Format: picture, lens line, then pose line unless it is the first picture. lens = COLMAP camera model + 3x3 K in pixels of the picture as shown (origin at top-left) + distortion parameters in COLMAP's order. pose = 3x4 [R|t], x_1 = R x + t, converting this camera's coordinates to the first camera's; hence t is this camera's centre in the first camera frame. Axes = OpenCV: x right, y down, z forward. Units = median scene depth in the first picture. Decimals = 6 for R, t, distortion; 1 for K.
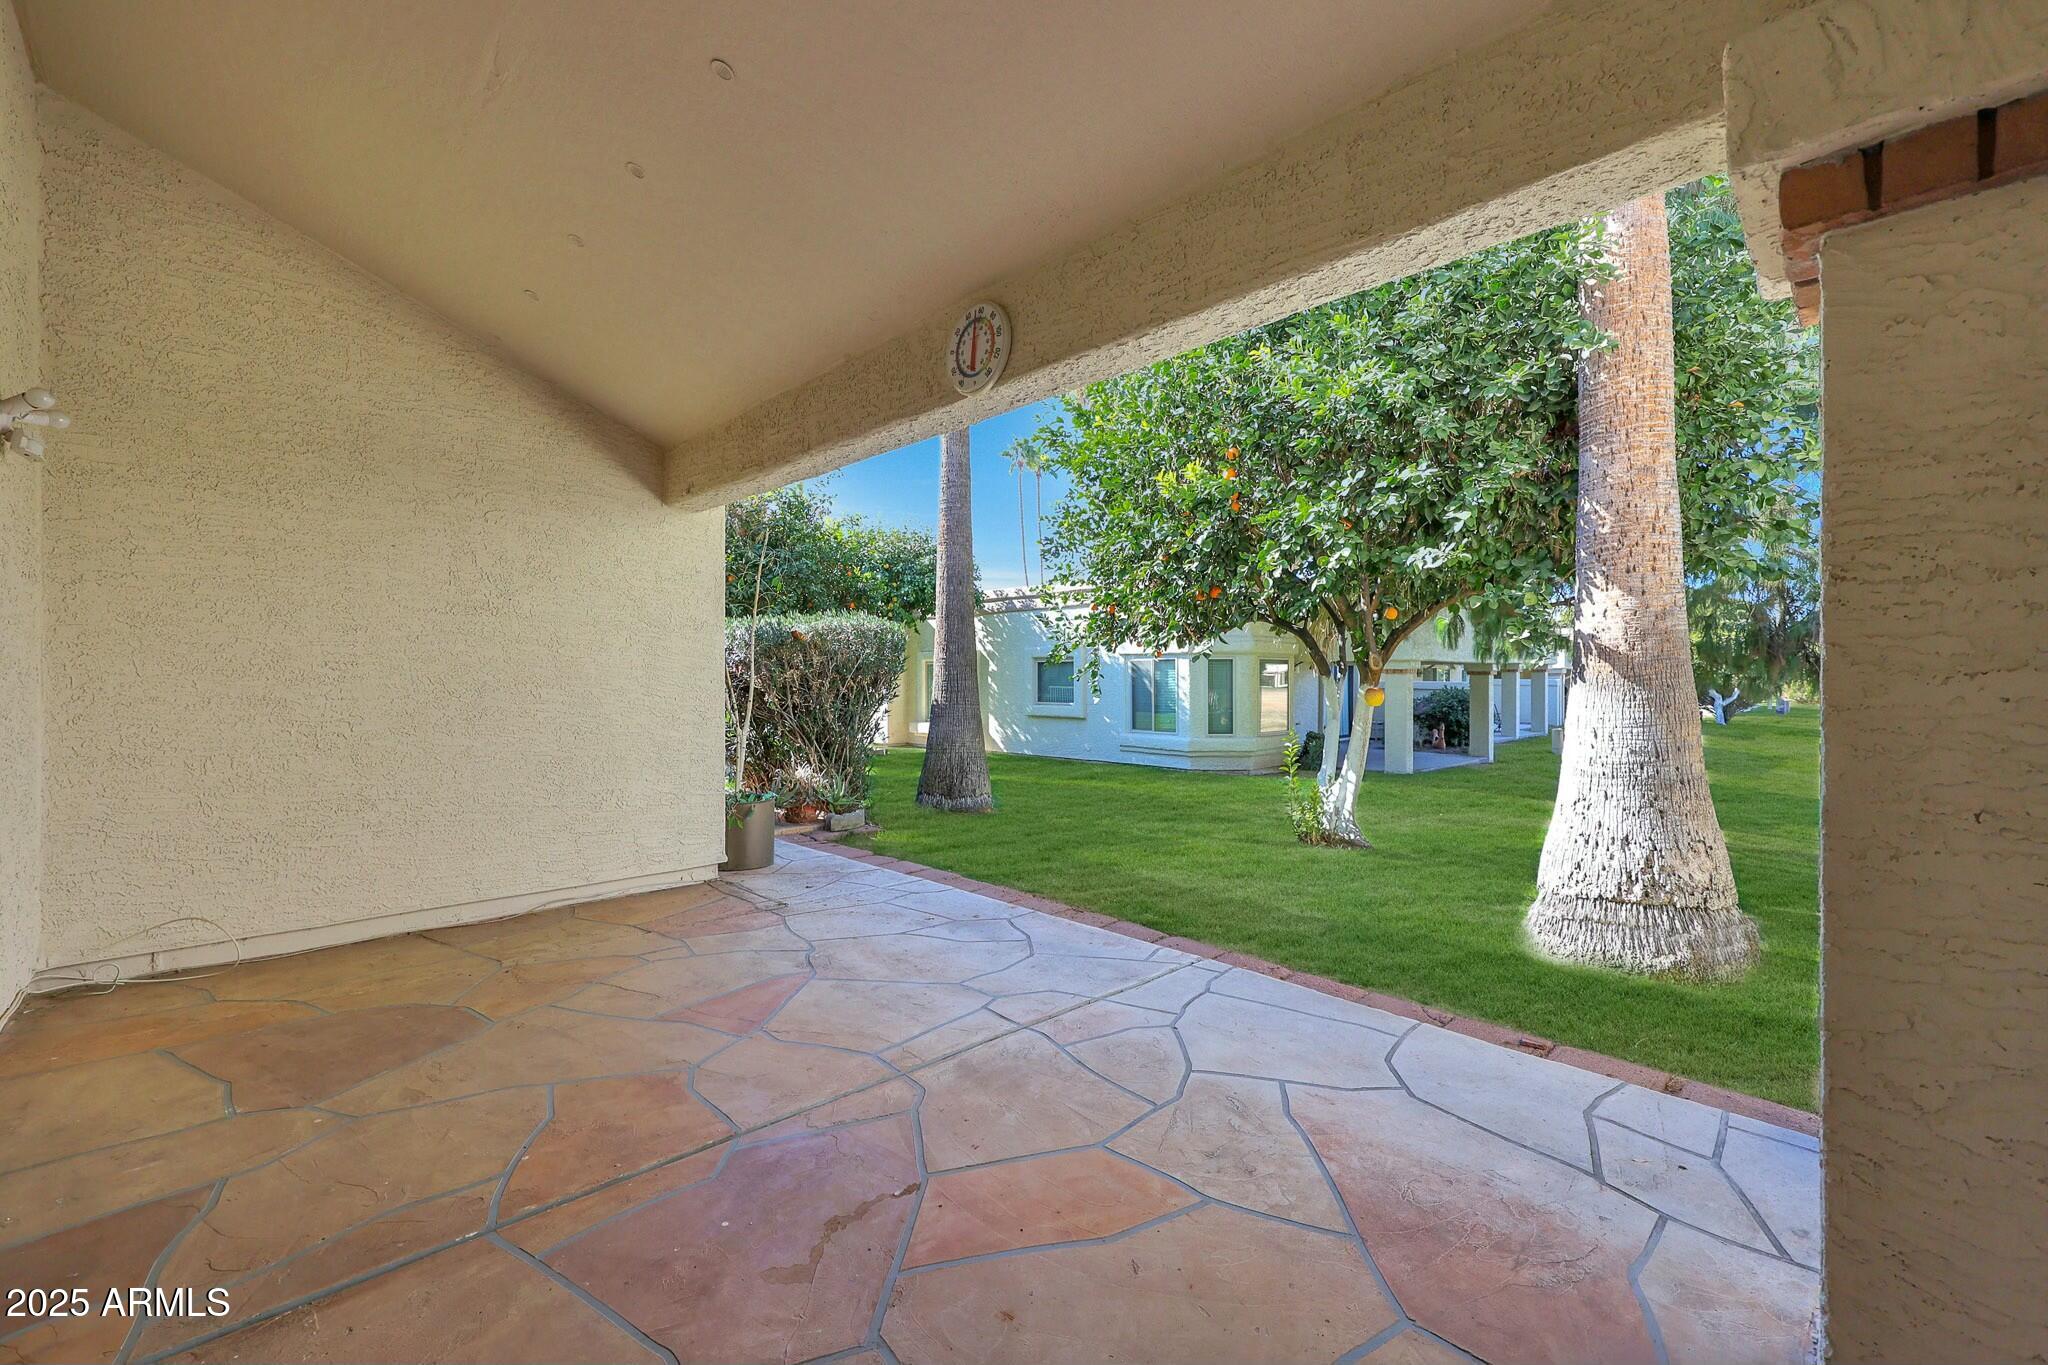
lens RADIAL K [[832.2, 0, 1013.2], [0, 832.2, 682.8], [0, 0, 1]] dist [0.001844, 0.000033]
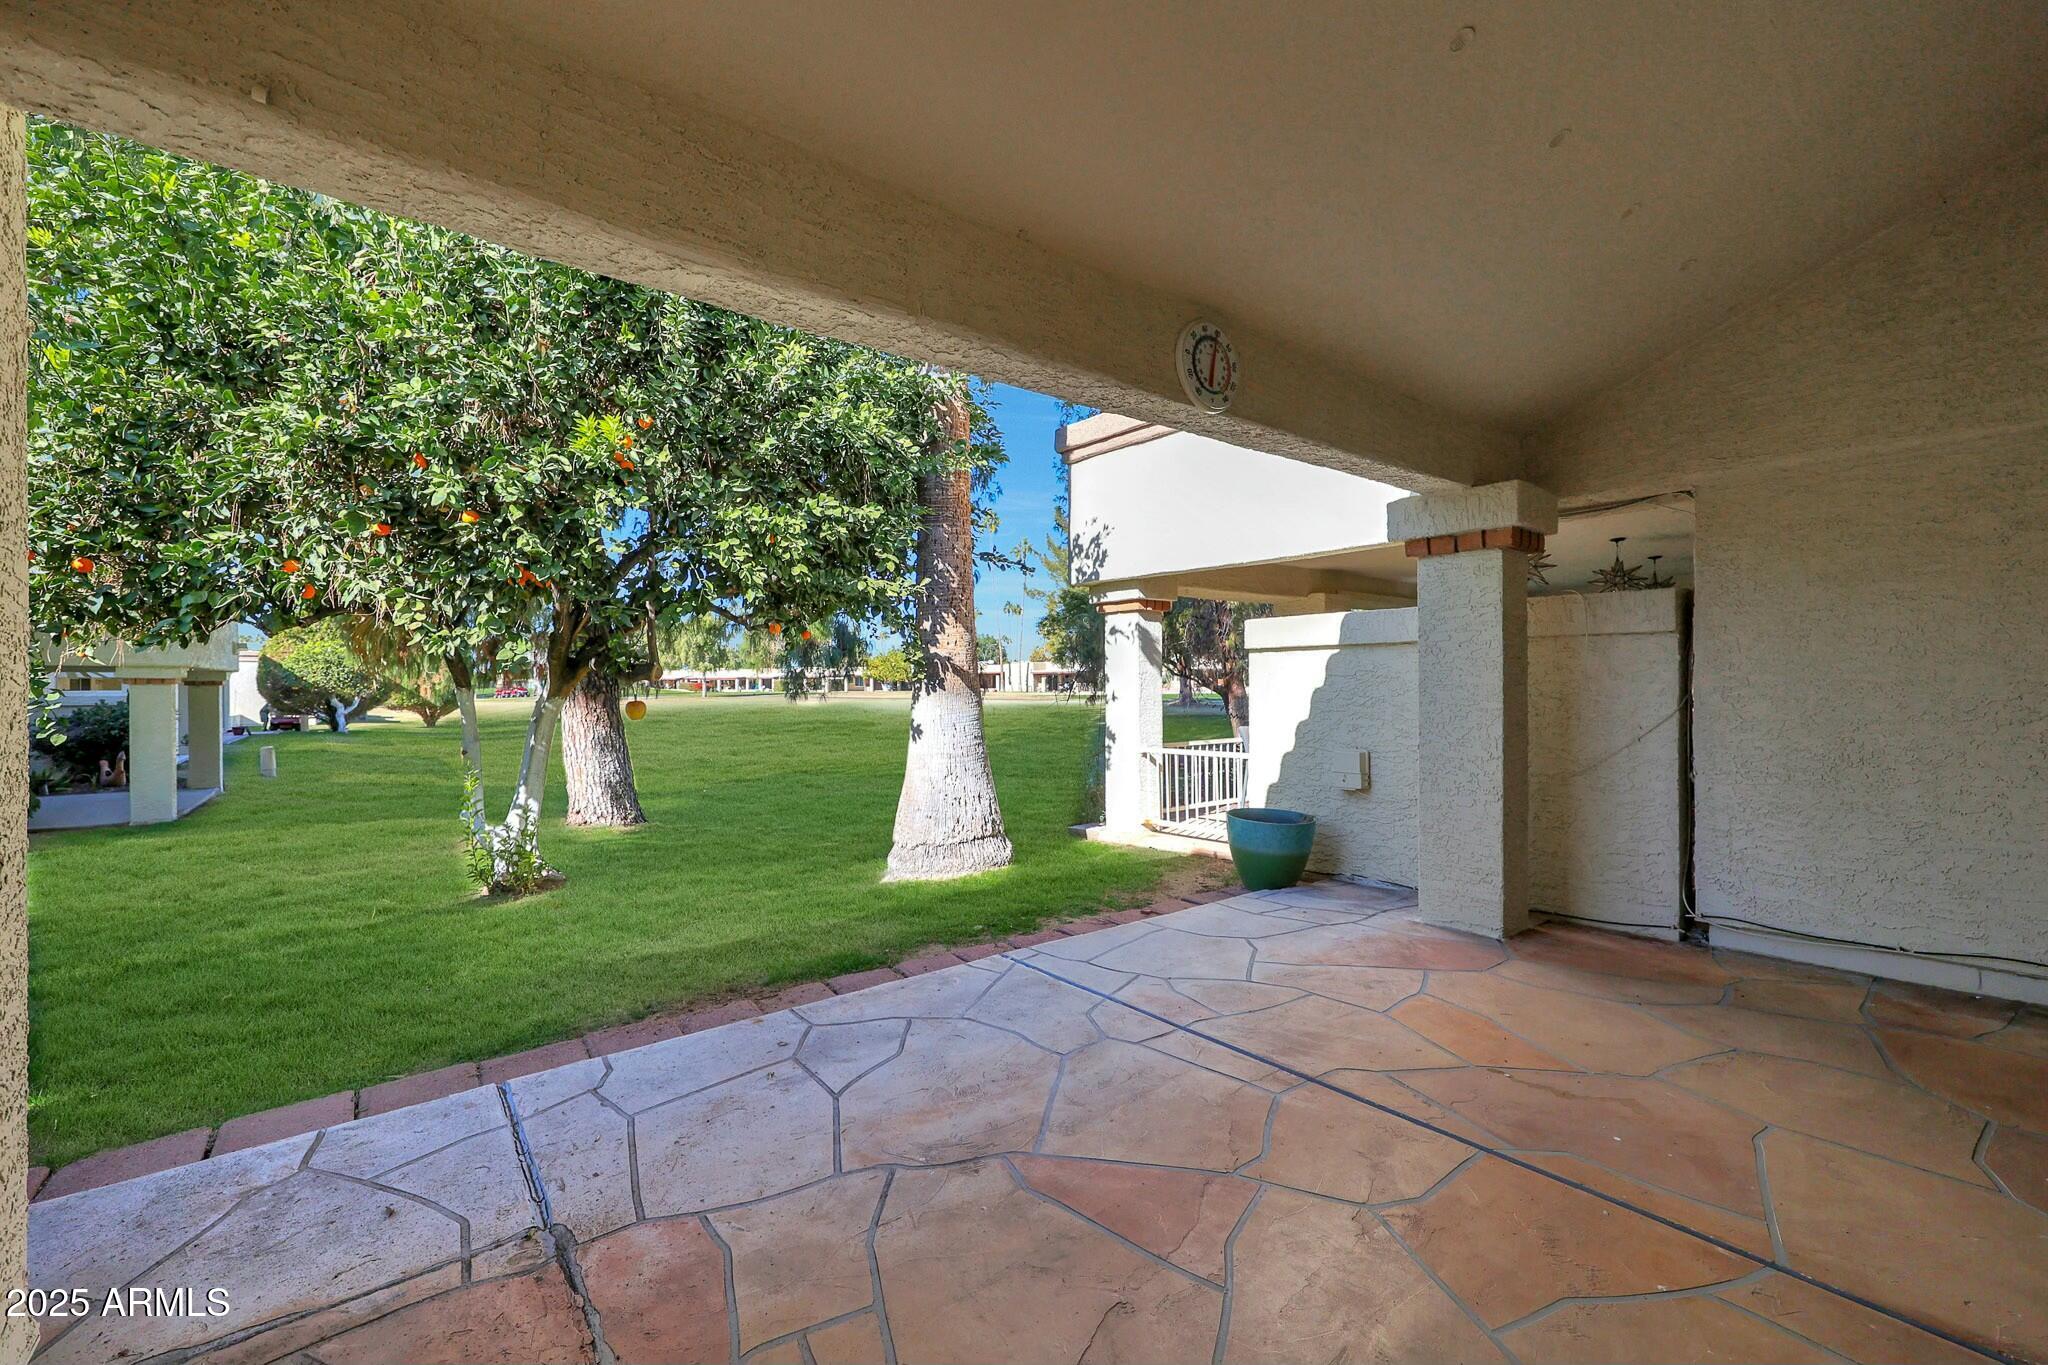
lens RADIAL K [[830.0, 0, 1011.8], [0, 830.0, 691.7], [0, 0, 1]] dist [0.001946, -0.000296]
pose [[0.112482, -0.012960, 0.993569, -0.720546], [0.012700, 0.999852, 0.011604, -0.015150], [-0.993573, 0.011313, 0.112630, 0.757747]]
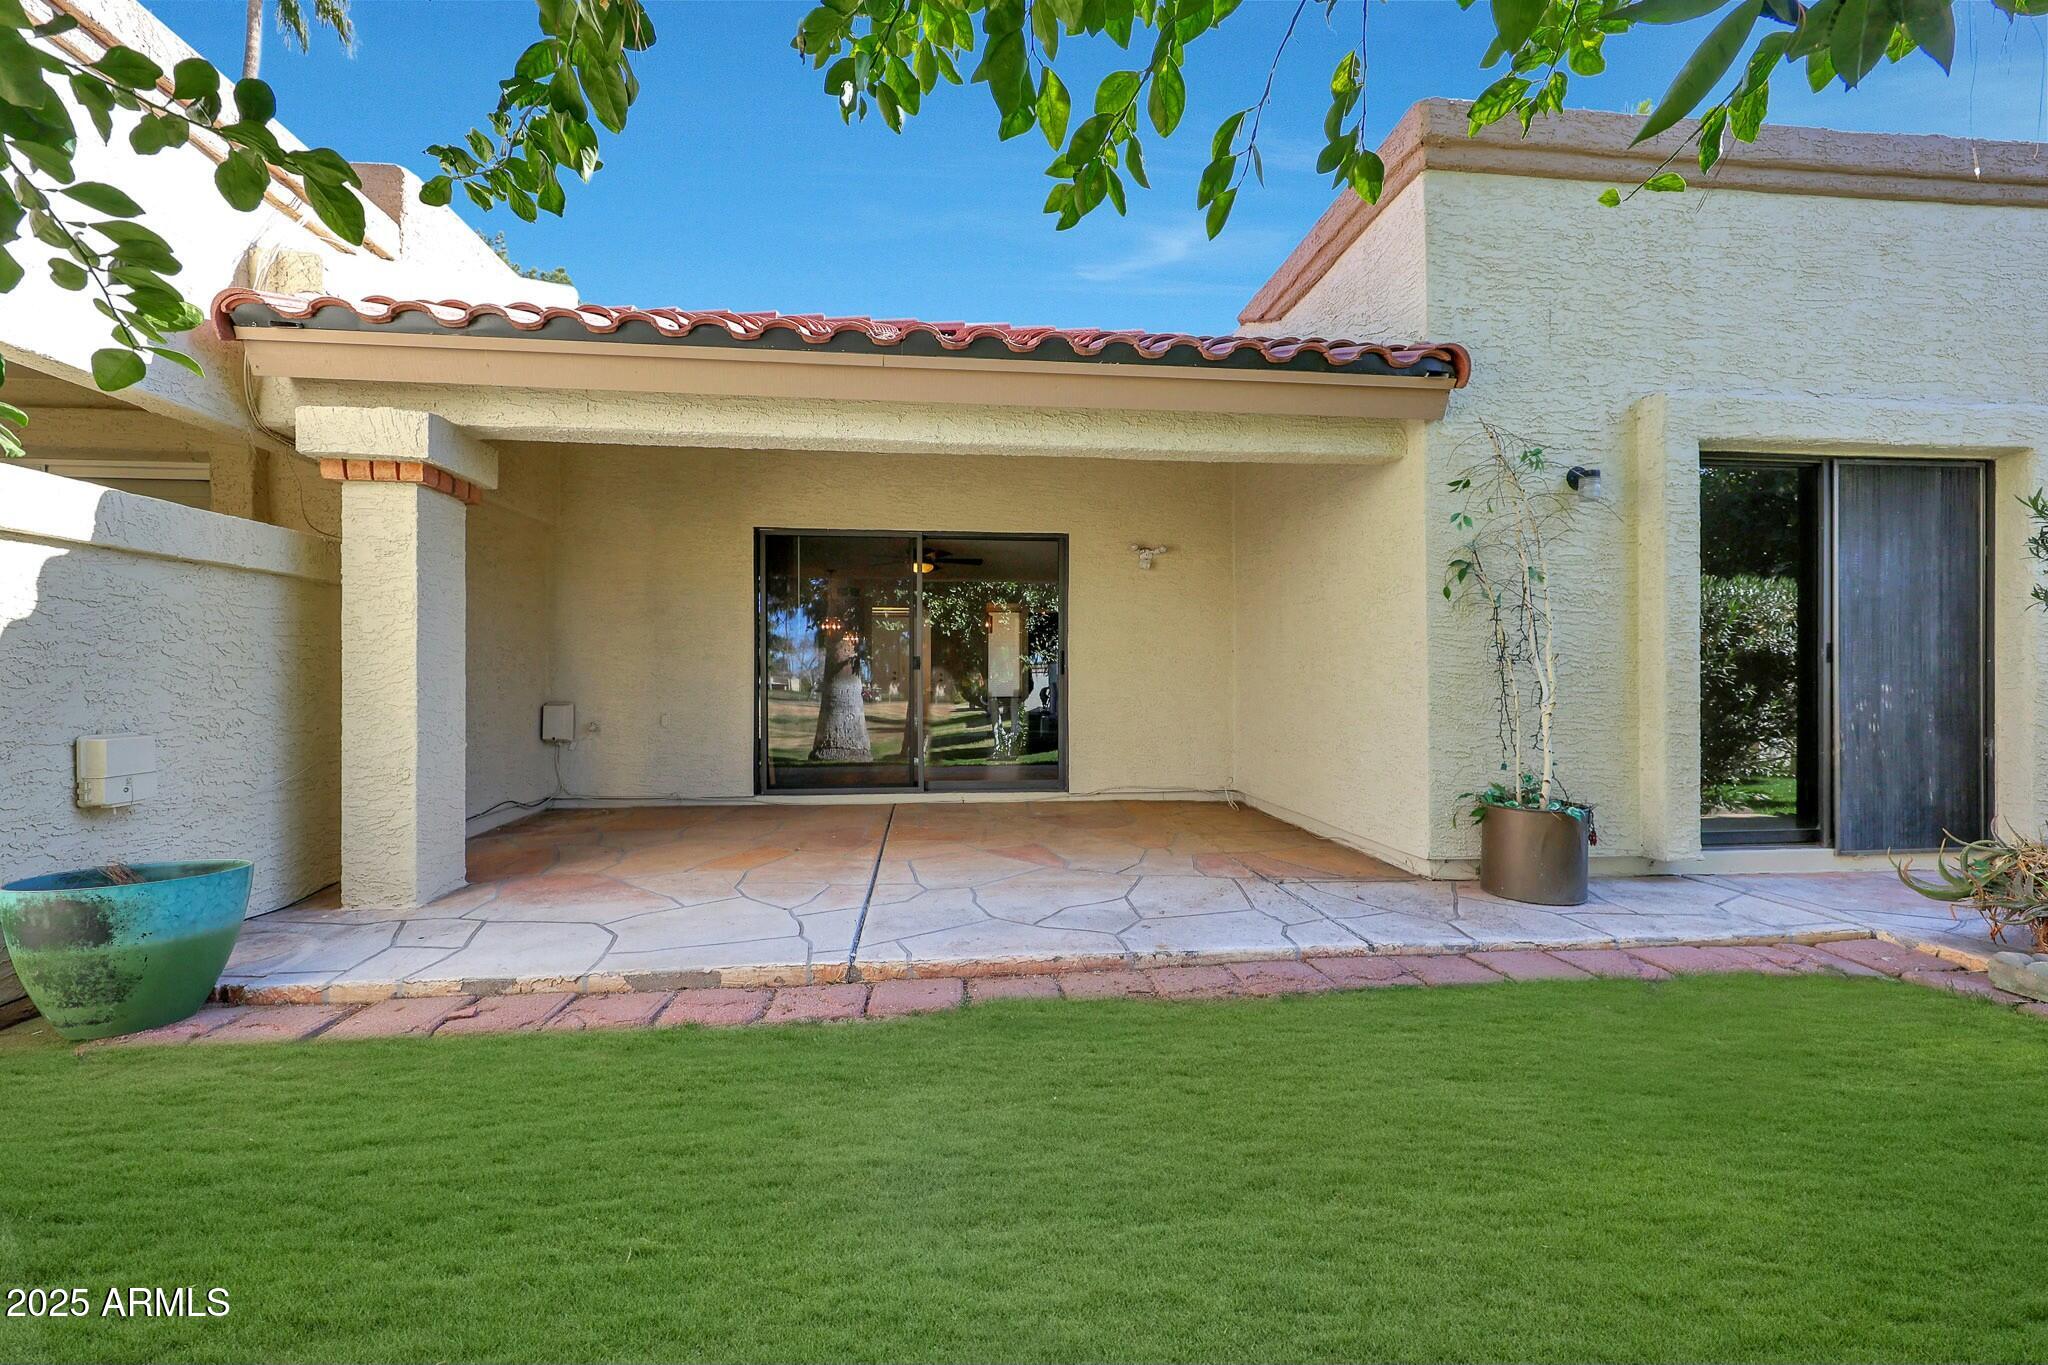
lens RADIAL K [[836.3, 0, 1044.6], [0, 836.3, 684.1], [0, 0, 1]] dist [-0.017448, -0.000342]
pose [[-0.591883, 0.000831, -0.806024, 0.685670], [-0.005751, 0.999970, 0.005253, 0.043095], [0.806004, 0.007745, -0.591860, 1.443141]]
